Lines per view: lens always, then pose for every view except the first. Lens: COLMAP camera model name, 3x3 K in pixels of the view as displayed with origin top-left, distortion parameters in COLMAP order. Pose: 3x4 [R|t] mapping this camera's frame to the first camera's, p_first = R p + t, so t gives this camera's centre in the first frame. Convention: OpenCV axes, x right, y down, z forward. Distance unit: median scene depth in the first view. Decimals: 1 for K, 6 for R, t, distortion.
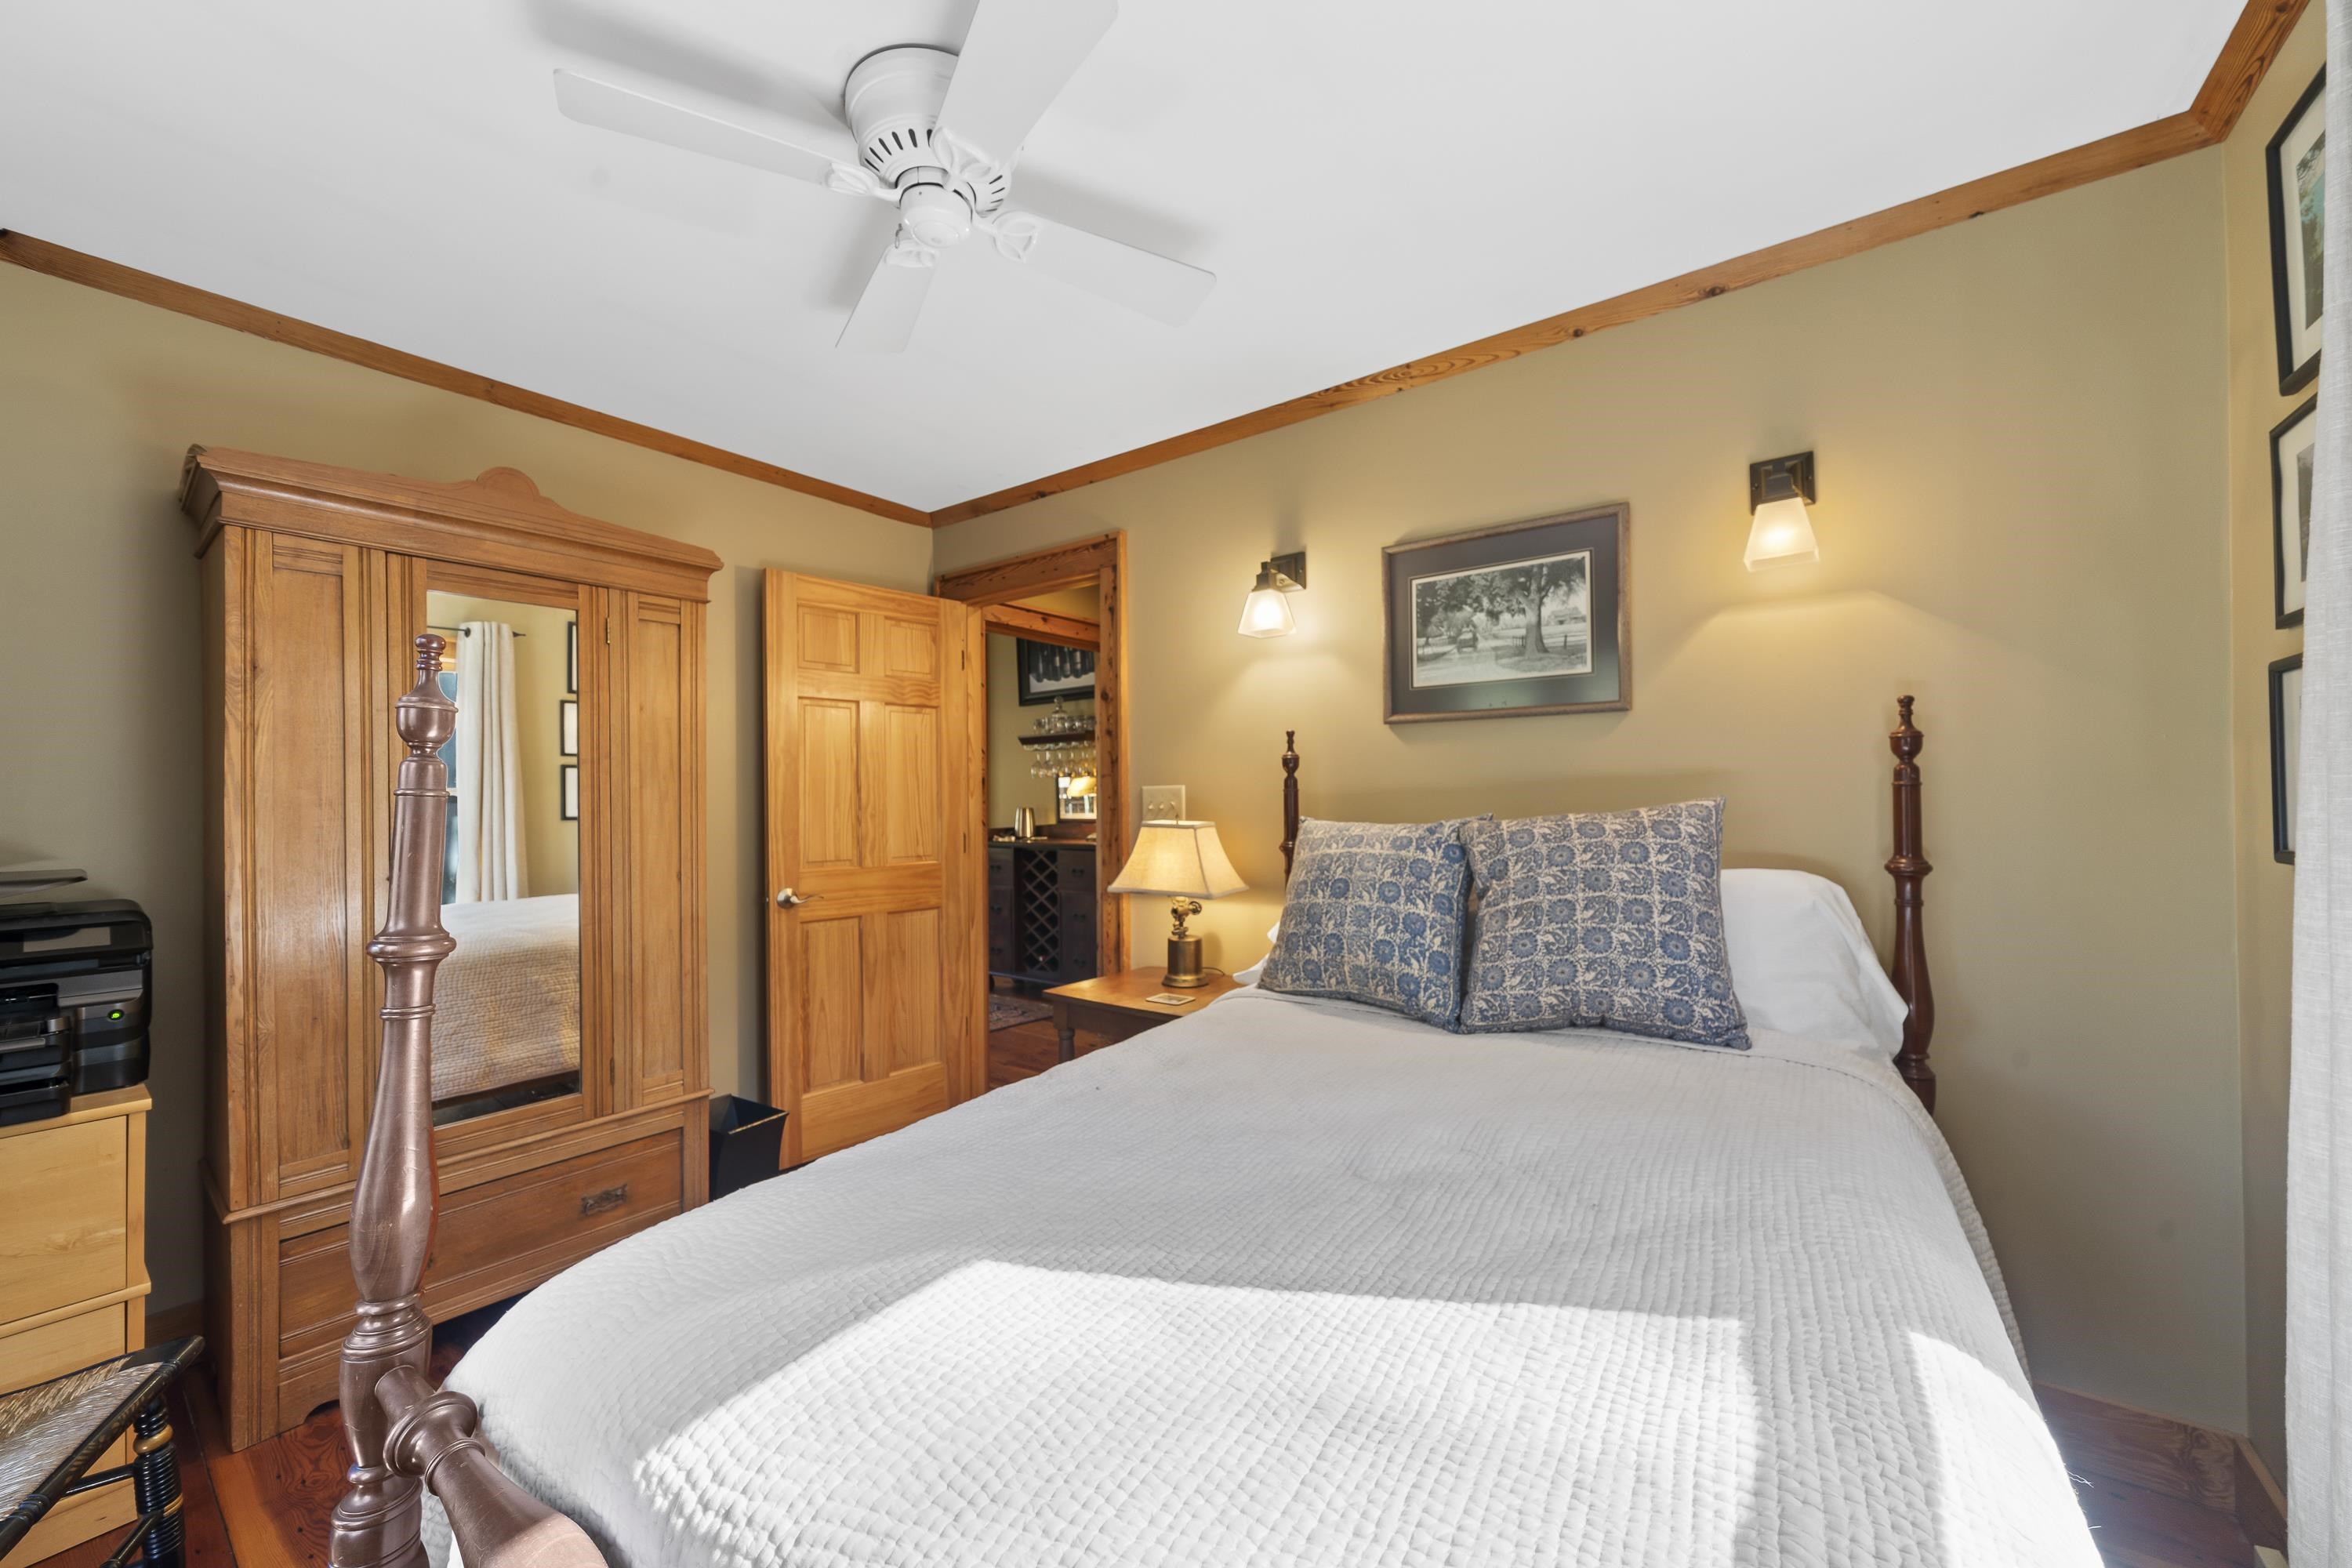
lens RADIAL K [[863.3, 0, 1176.0], [0, 863.3, 791.6], [0, 0, 1]] dist [0.000799, 0.000020]
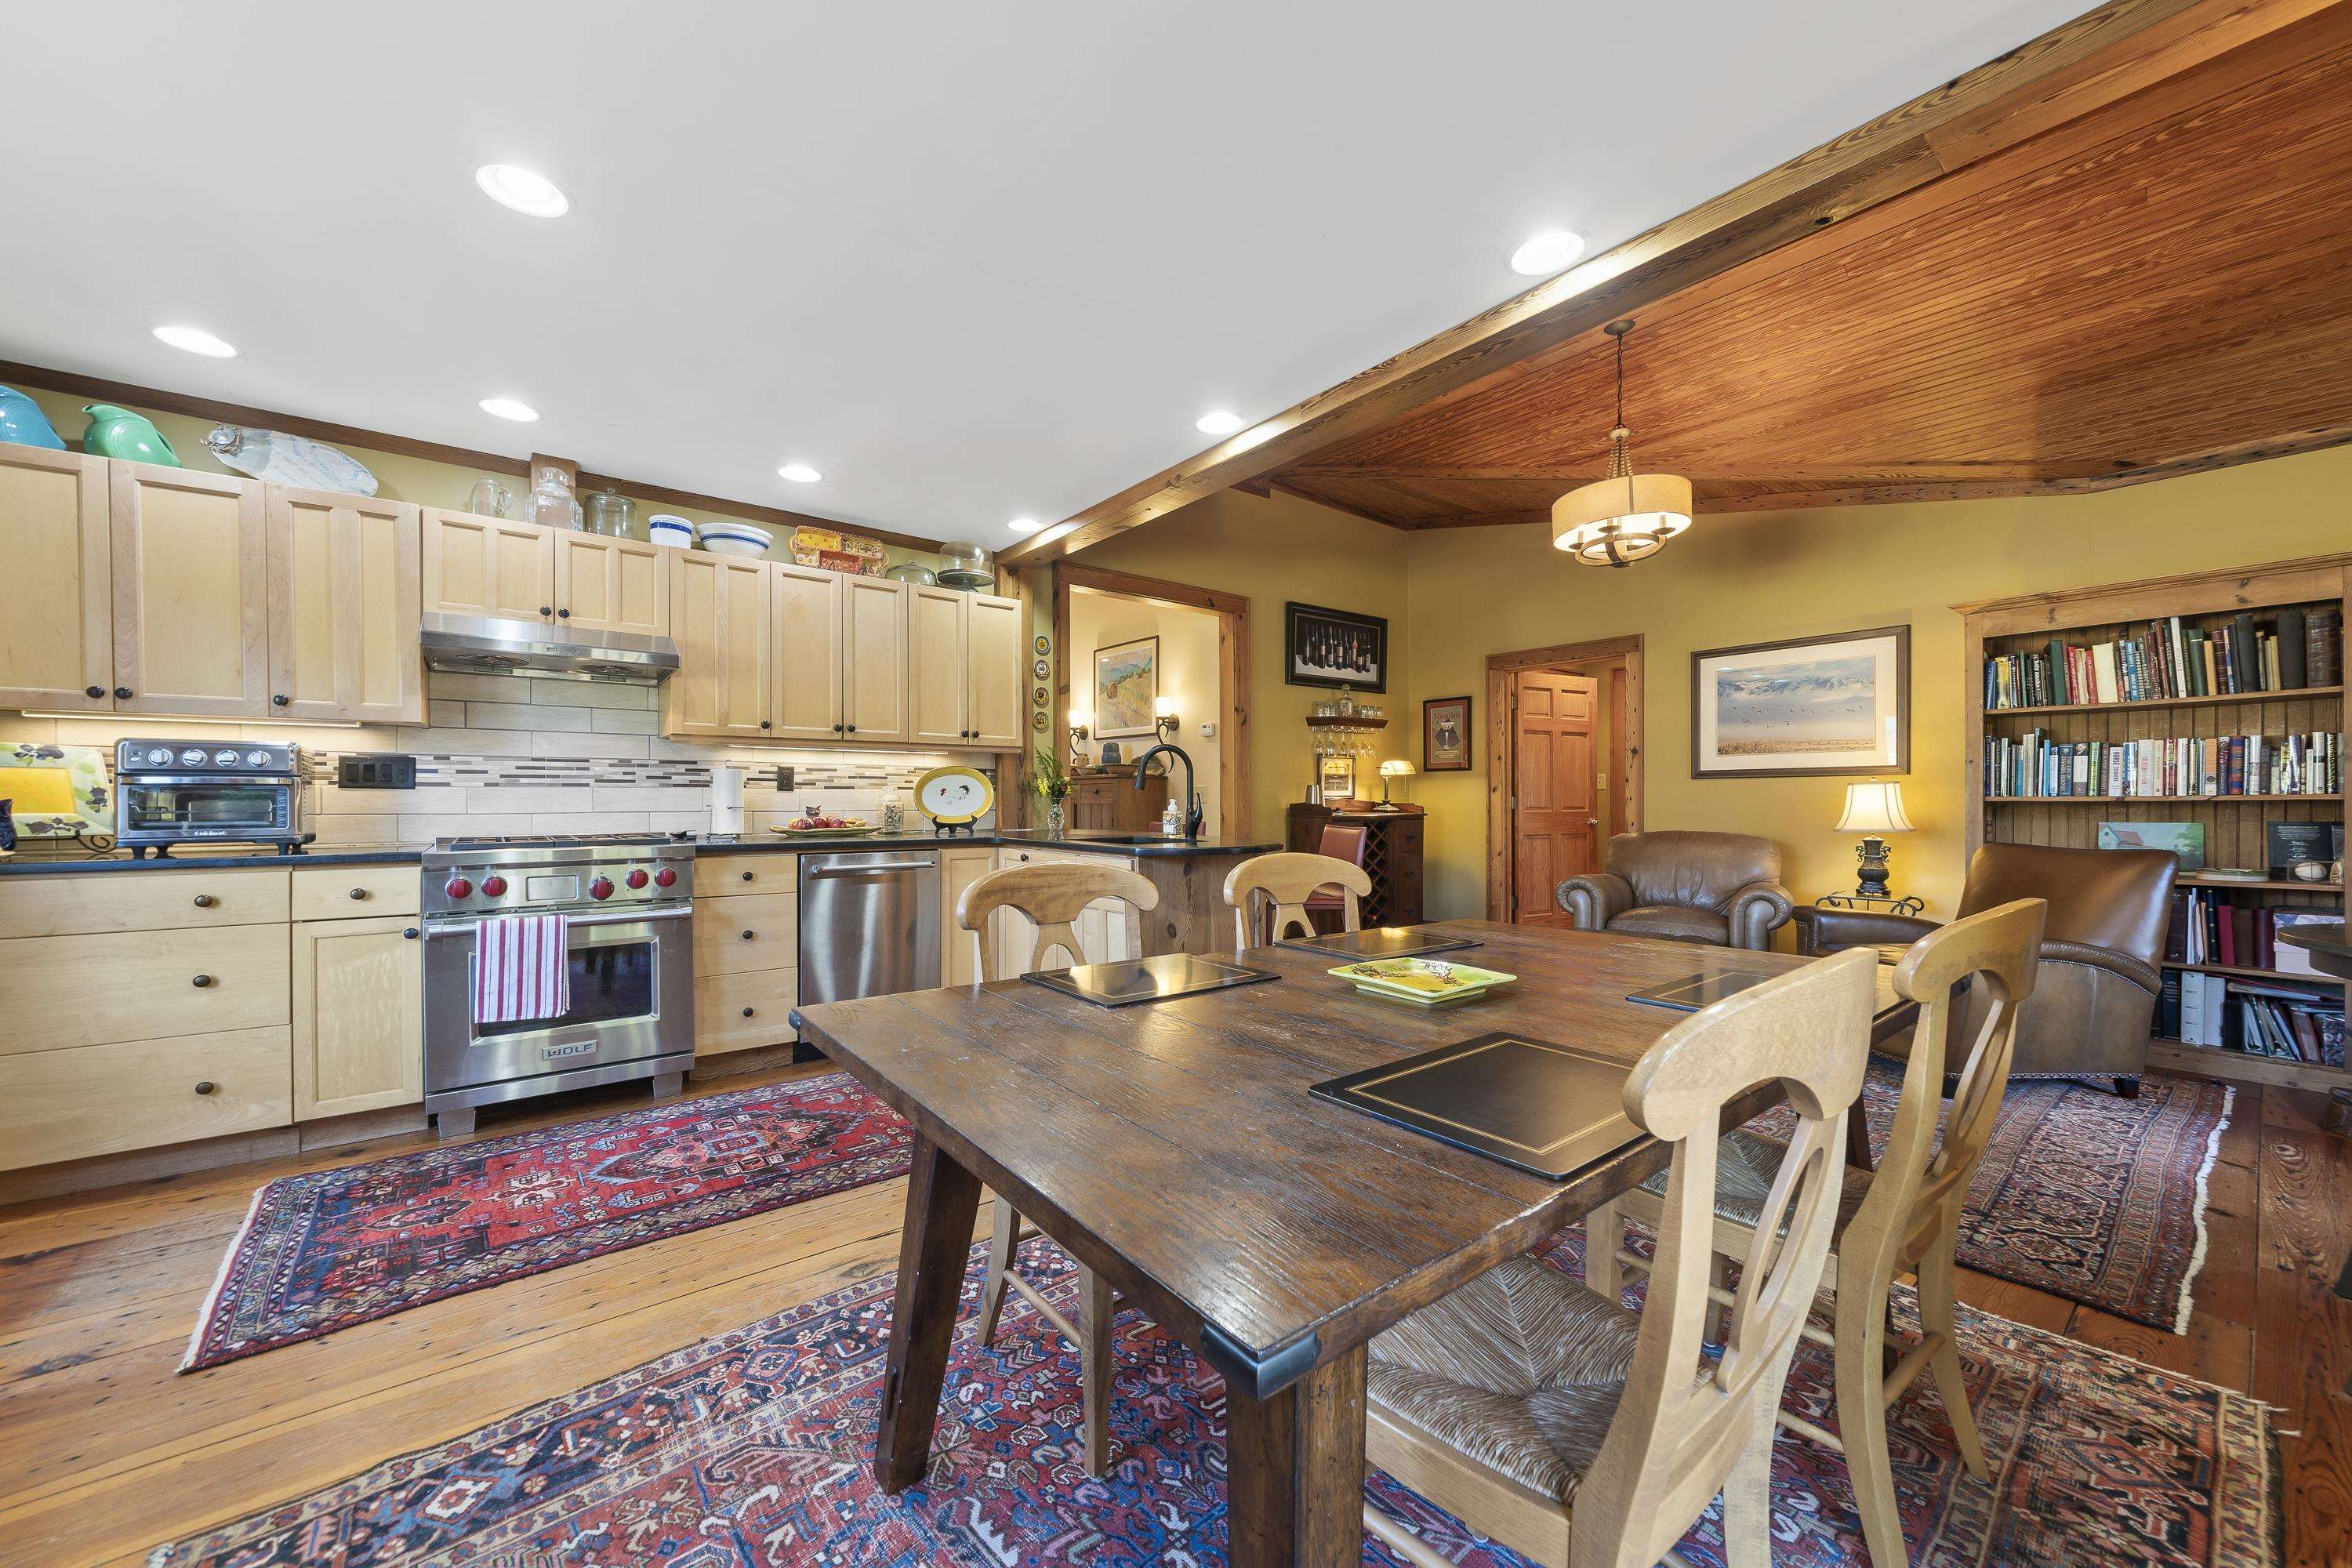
lens RADIAL K [[873.8, 0, 1166.0], [0, 873.8, 806.8], [0, 0, 1]] dist [-0.005699, 0.000418]
pose [[0.267113, -0.002518, 0.963662, -1.247670], [-0.013486, 0.999889, 0.006350, 0.041745], [-0.963571, -0.014692, 0.267049, 0.893631]]
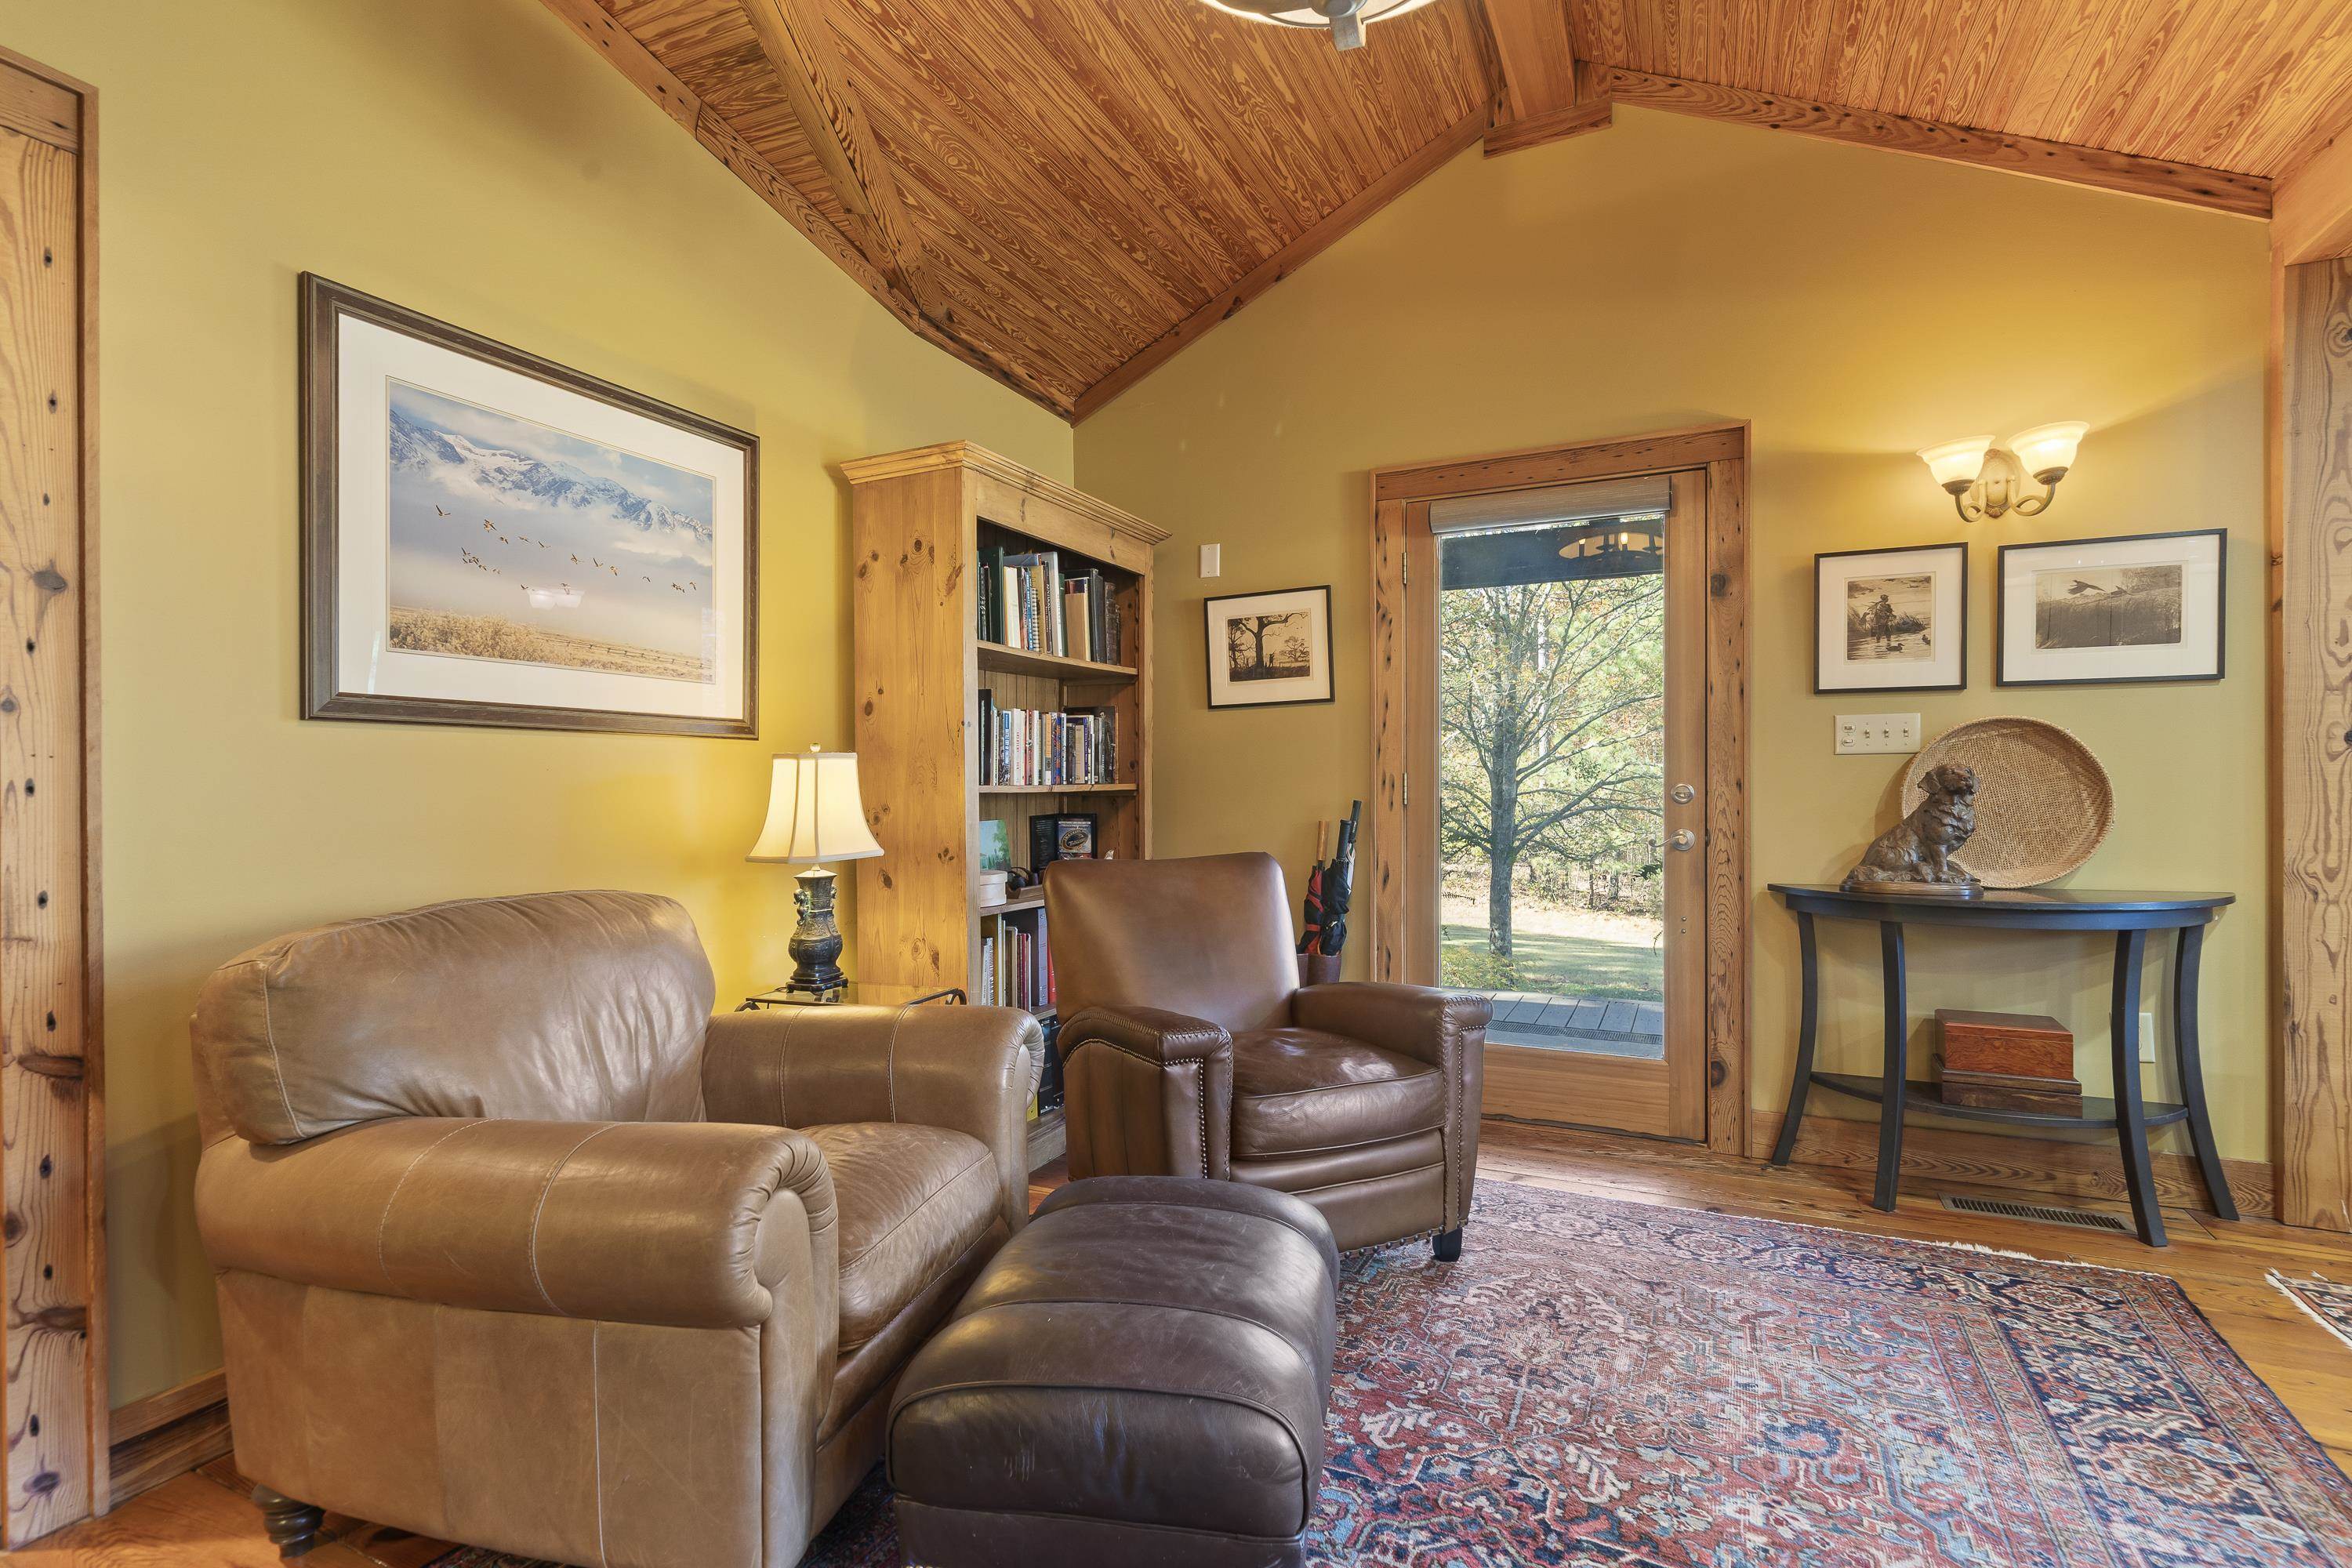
lens RADIAL K [[1107.3, 0, 1161.6], [0, 1107.3, 798.4], [0, 0, 1]] dist [0.000581, 0.000078]
pose [[-0.982917, 0.009412, -0.183811, -0.399453], [0.009919, 0.999949, -0.001841, 0.037027], [0.183784, -0.003633, -0.982960, 0.976433]]
